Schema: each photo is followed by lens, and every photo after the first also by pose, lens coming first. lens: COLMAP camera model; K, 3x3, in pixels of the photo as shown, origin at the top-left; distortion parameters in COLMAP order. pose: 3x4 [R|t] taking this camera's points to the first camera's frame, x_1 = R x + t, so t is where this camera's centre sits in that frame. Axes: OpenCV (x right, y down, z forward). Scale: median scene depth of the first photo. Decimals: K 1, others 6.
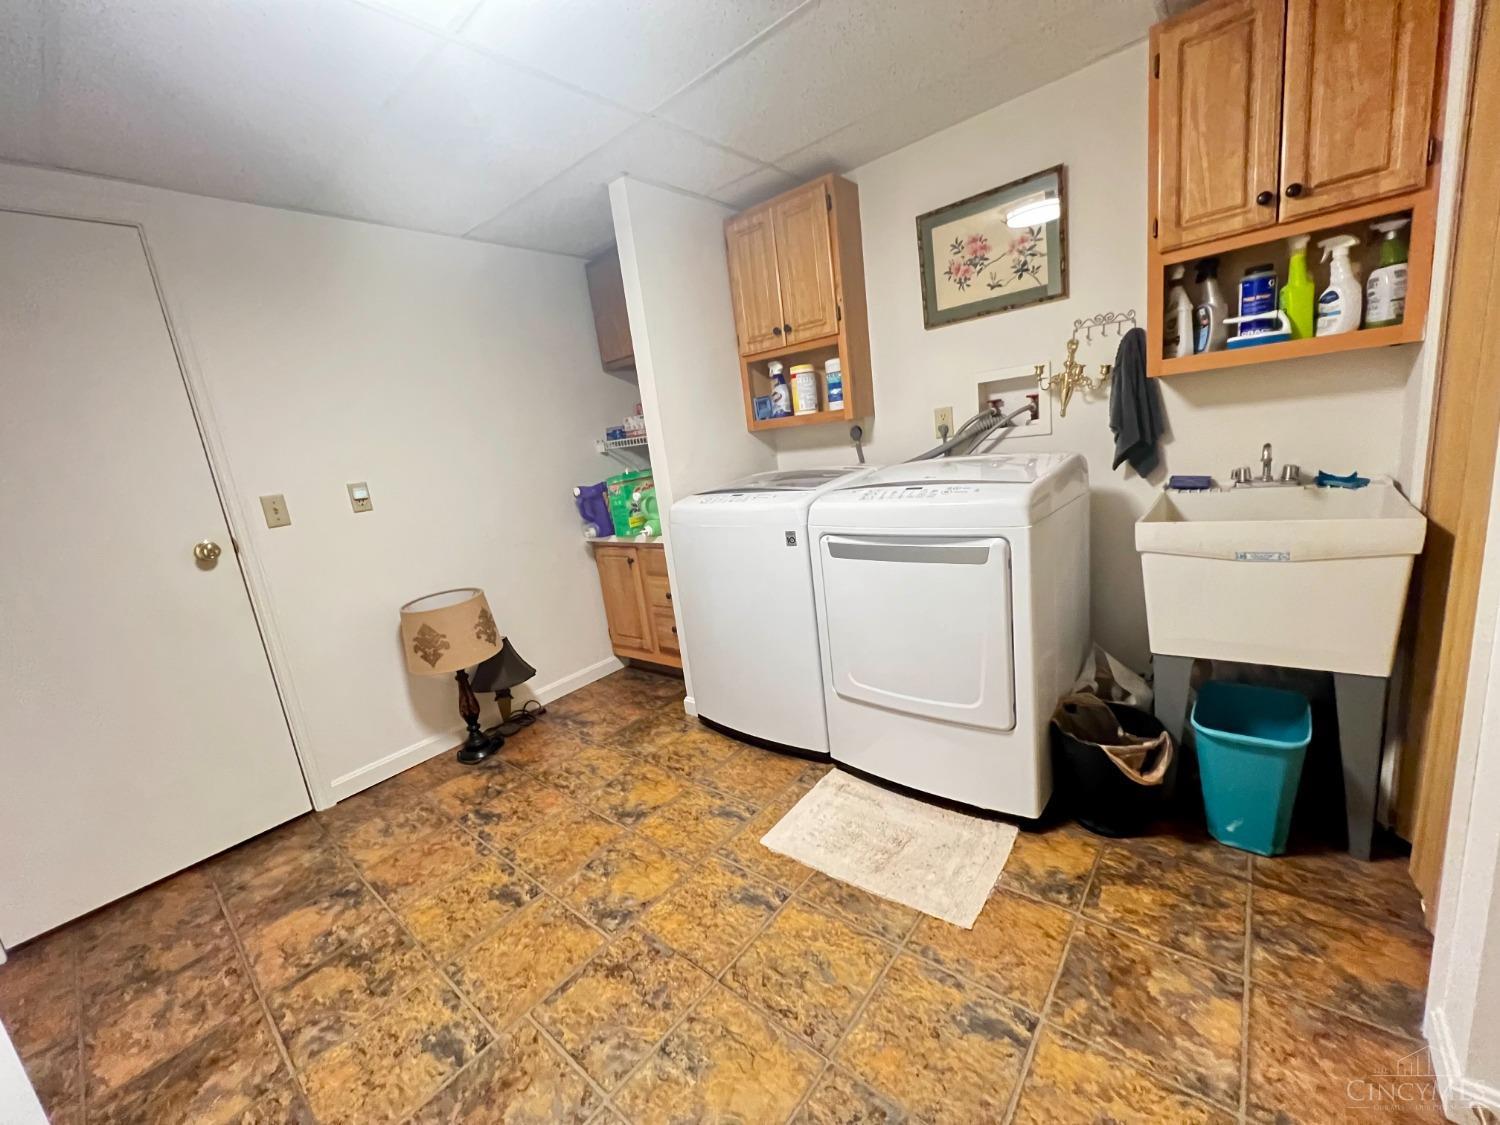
lens RADIAL K [[598.8, 0, 748.0], [0, 598.8, 561.6], [0, 0, 1]] dist [-0.004177, 0.001067]
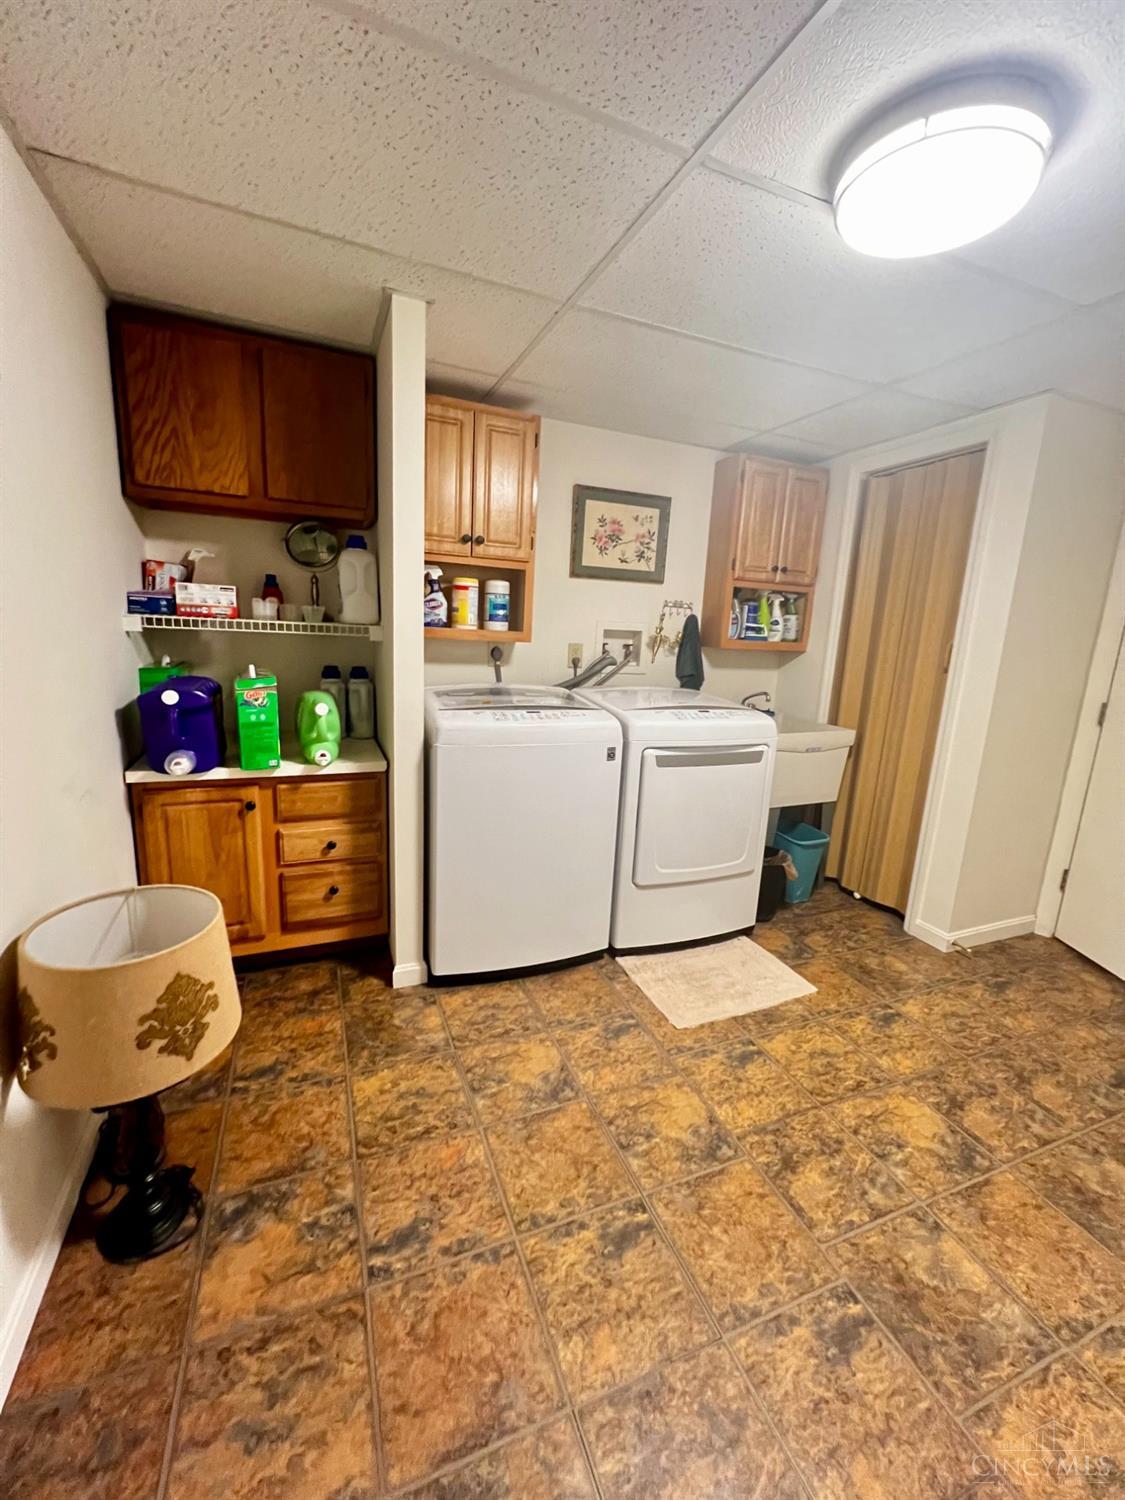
lens RADIAL K [[598.8, 0, 558.9], [0, 598.8, 750.4], [0, 0, 1]] dist [-0.004177, 0.001067]
pose [[0.455840, -0.035676, 0.889347, -0.957988], [0.078587, 0.996907, -0.000289, -0.053158], [-0.886586, 0.070023, 0.457233, 0.603015]]
